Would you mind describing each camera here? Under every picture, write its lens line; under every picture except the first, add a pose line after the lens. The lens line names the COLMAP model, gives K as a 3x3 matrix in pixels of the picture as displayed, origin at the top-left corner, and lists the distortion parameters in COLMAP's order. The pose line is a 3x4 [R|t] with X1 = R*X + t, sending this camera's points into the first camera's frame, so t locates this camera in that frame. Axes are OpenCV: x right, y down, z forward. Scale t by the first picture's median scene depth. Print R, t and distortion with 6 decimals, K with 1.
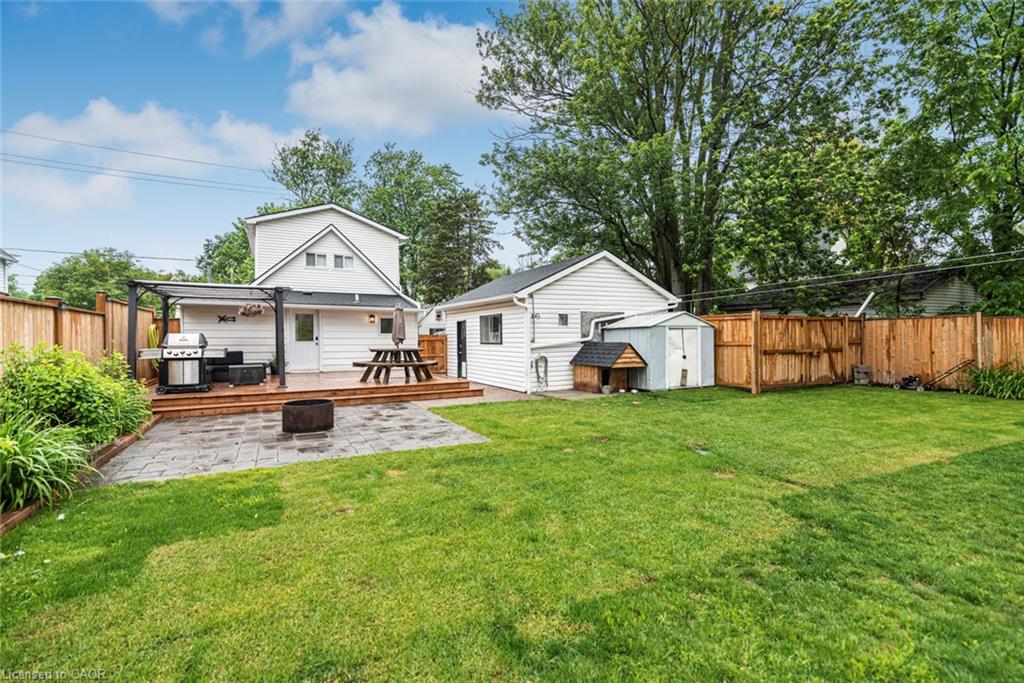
lens RADIAL K [[464.3, 0, 508.4], [0, 464.3, 341.9], [0, 0, 1]] dist [0.015561, -0.000439]
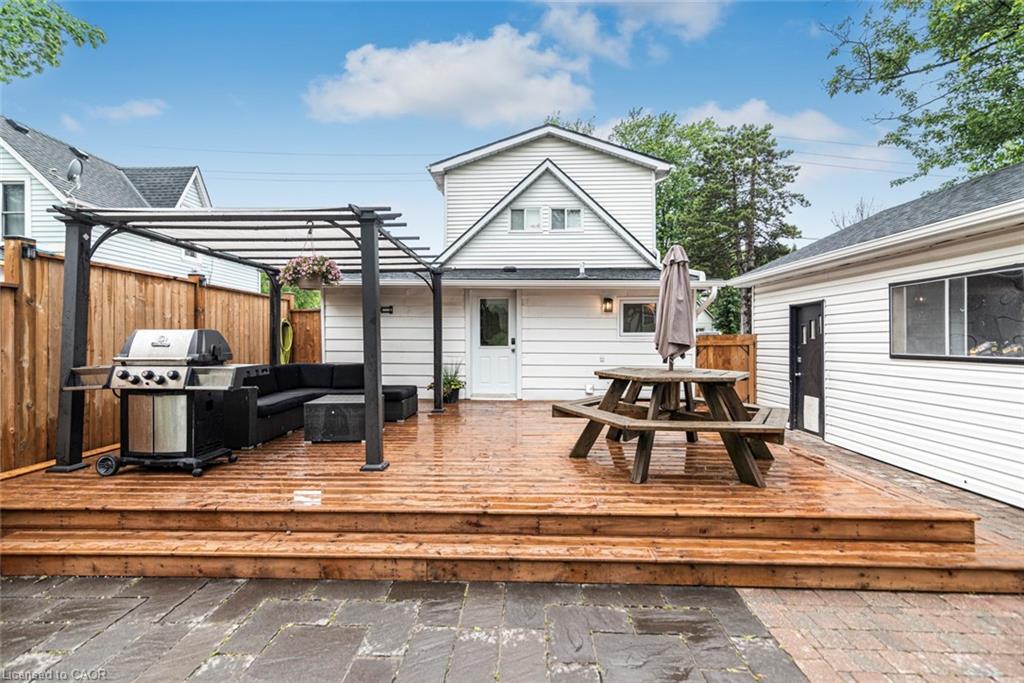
lens RADIAL K [[464.3, 0, 508.4], [0, 464.3, 341.9], [0, 0, 1]] dist [0.015561, -0.000439]
pose [[0.872978, 0.005778, -0.487726, -0.166896], [-0.007611, 0.999969, -0.001776, -0.006873], [0.487701, 0.005262, 0.872995, 0.603841]]
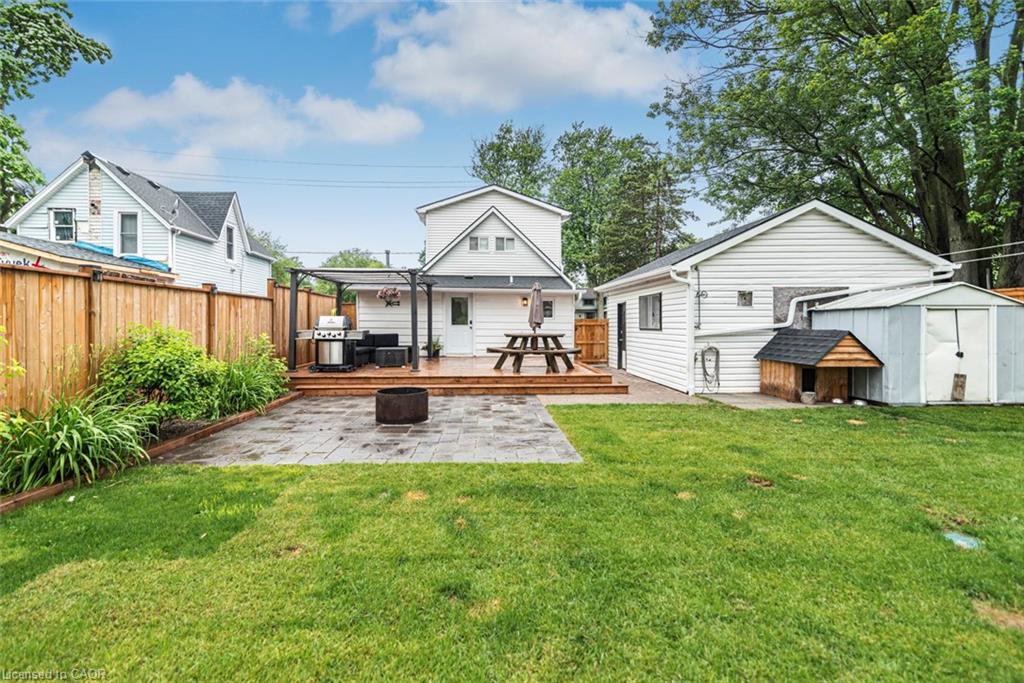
lens RADIAL K [[473.0, 0, 500.9], [0, 473.0, 327.3], [0, 0, 1]] dist [0.013852, -0.000059]
pose [[0.906269, 0.010448, -0.422573, 0.085006], [-0.010611, 0.999942, 0.001967, 0.000778], [0.422568, 0.002702, 0.906327, 0.143854]]
